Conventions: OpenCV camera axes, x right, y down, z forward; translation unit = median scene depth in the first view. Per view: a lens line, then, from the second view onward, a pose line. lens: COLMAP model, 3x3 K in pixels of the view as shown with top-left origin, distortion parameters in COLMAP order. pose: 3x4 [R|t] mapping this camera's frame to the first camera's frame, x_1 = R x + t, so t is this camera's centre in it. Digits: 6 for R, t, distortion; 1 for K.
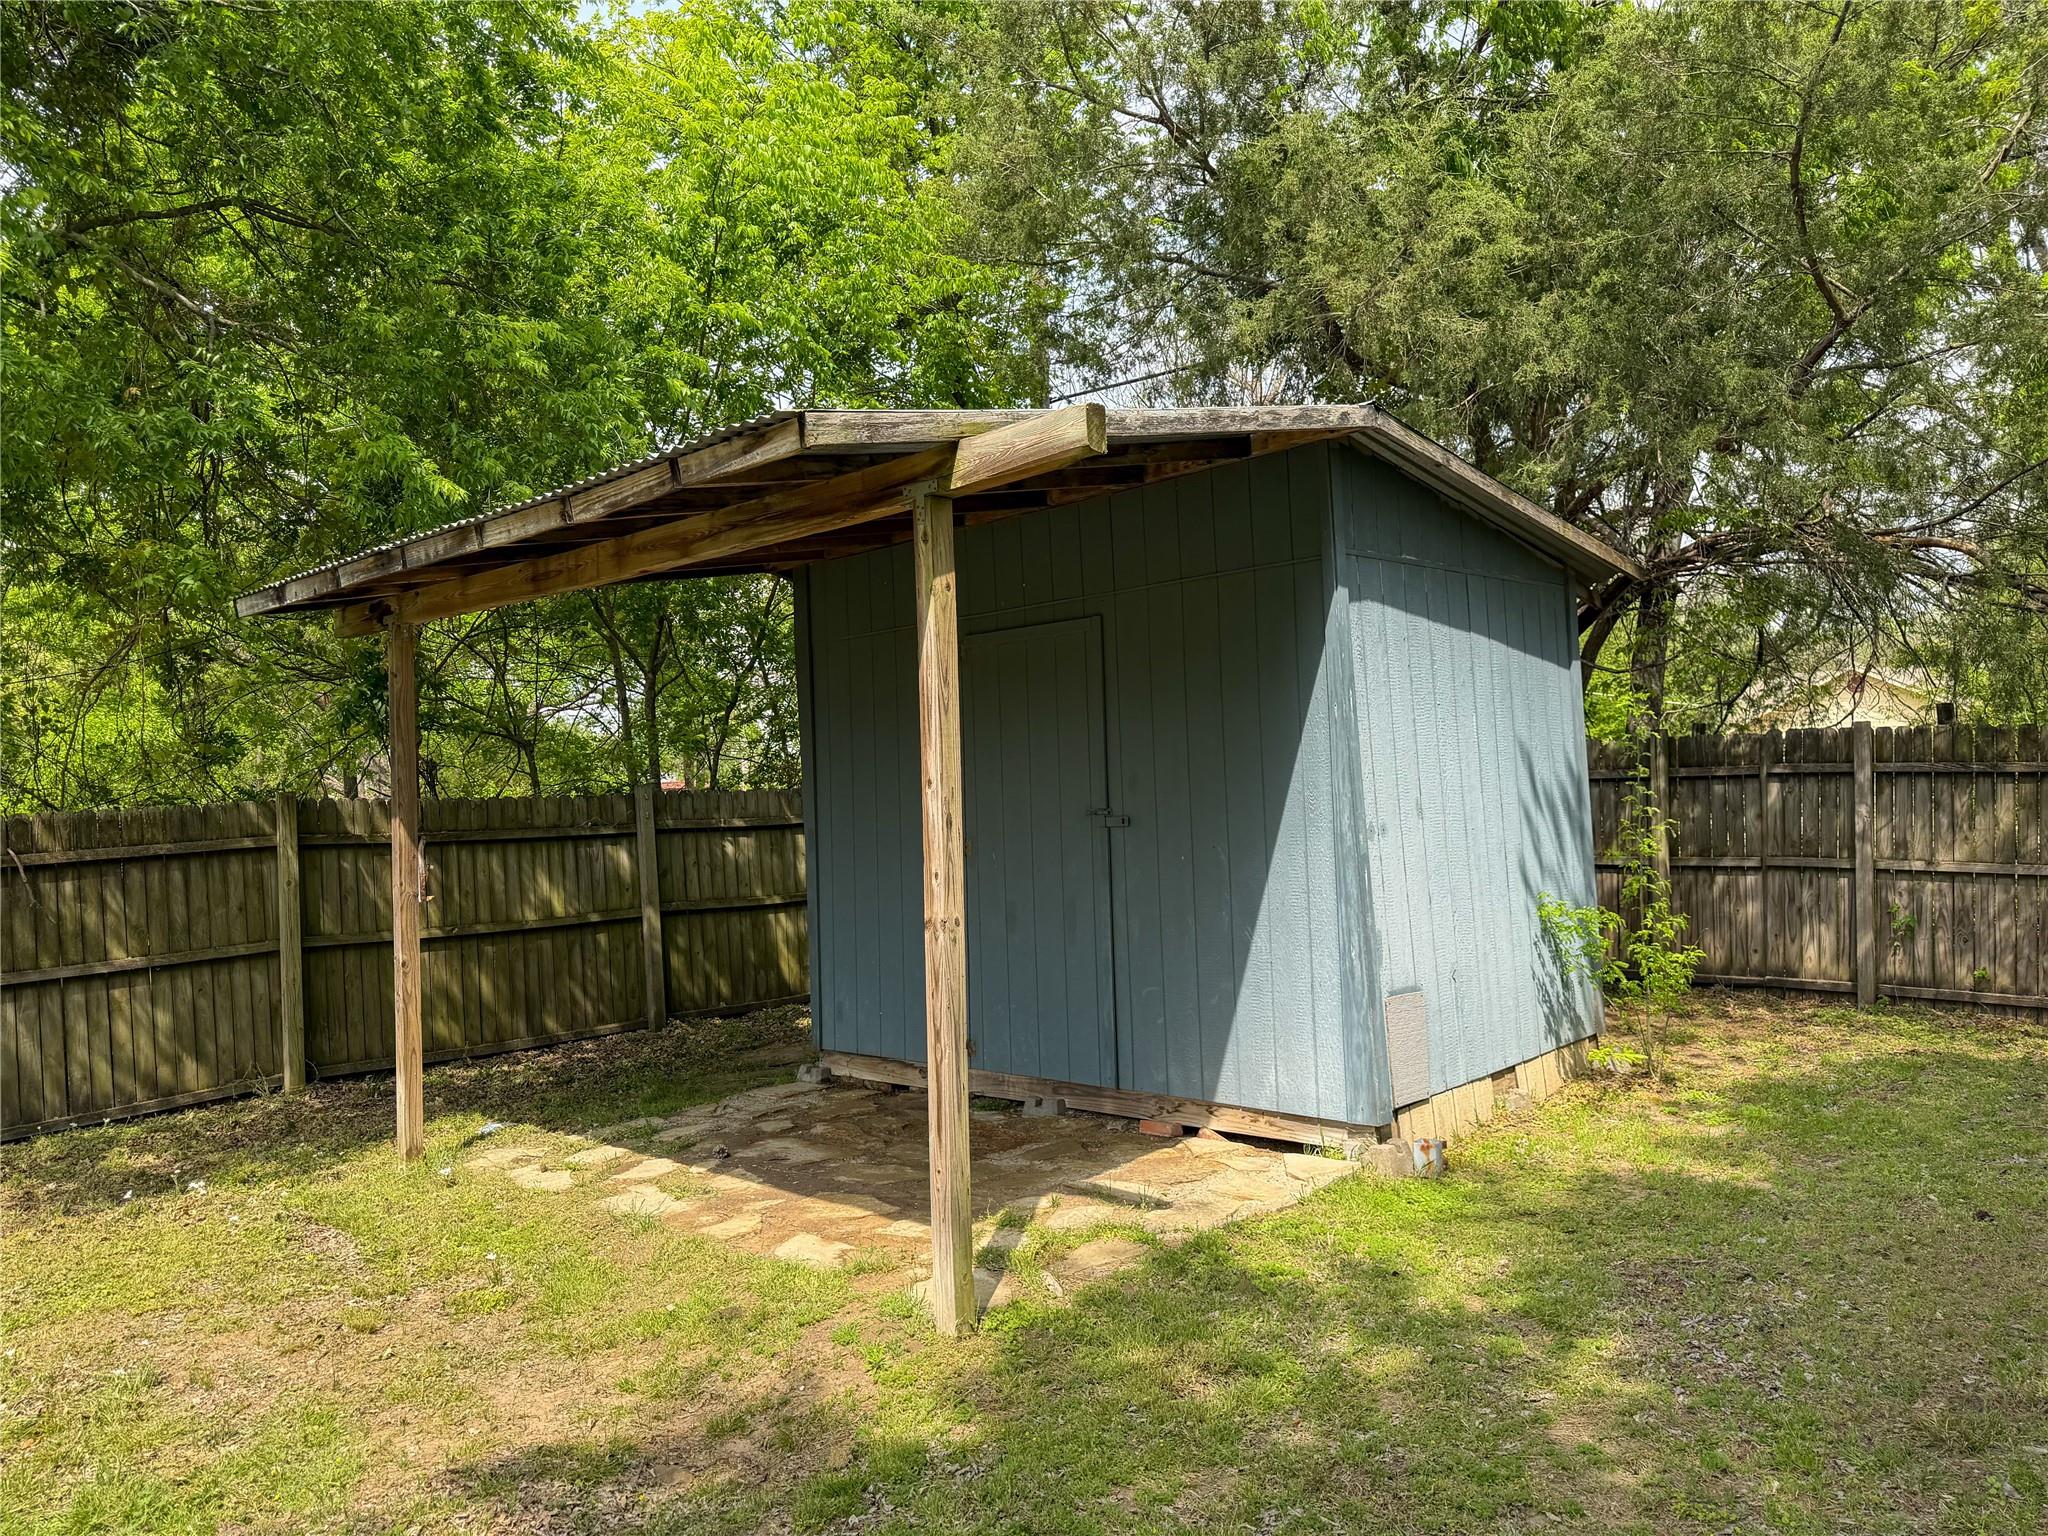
lens RADIAL K [[1469.8, 0, 1021.9], [0, 1469.8, 775.2], [0, 0, 1]] dist [0.013239, -0.014144]
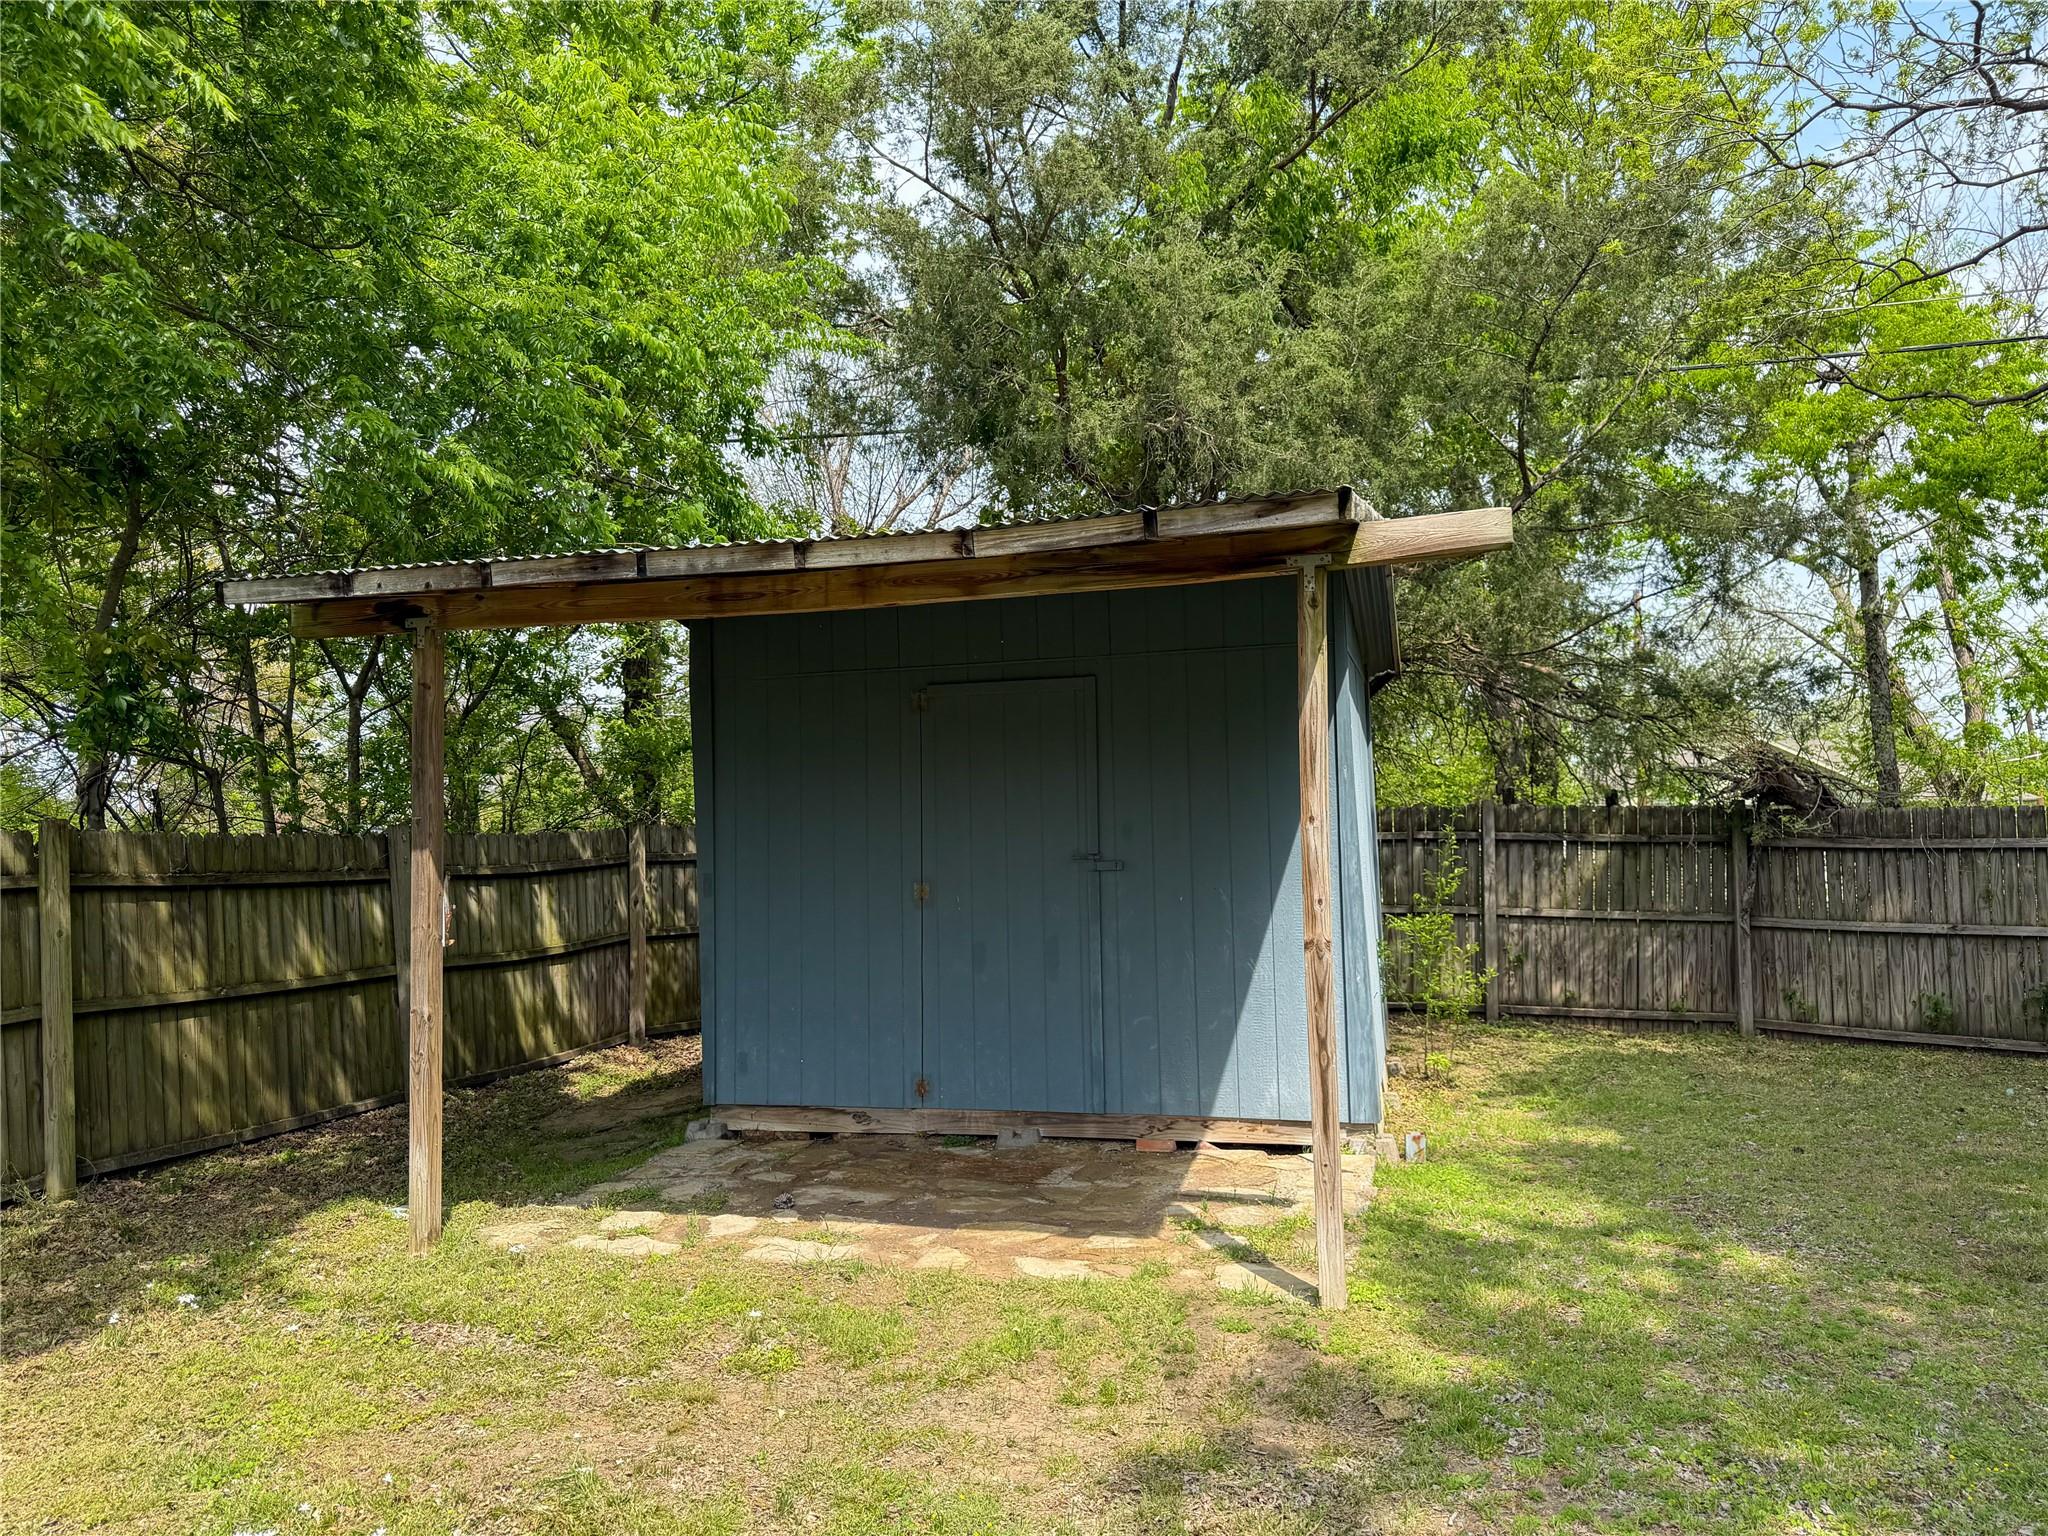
lens RADIAL K [[1469.8, 0, 1015.2], [0, 1469.8, 765.8], [0, 0, 1]] dist [0.013239, -0.014144]
pose [[0.890921, 0.043995, 0.452022, -0.523442], [-0.019306, 0.998066, -0.059090, 0.024990], [-0.453747, 0.043918, 0.890048, 0.060894]]
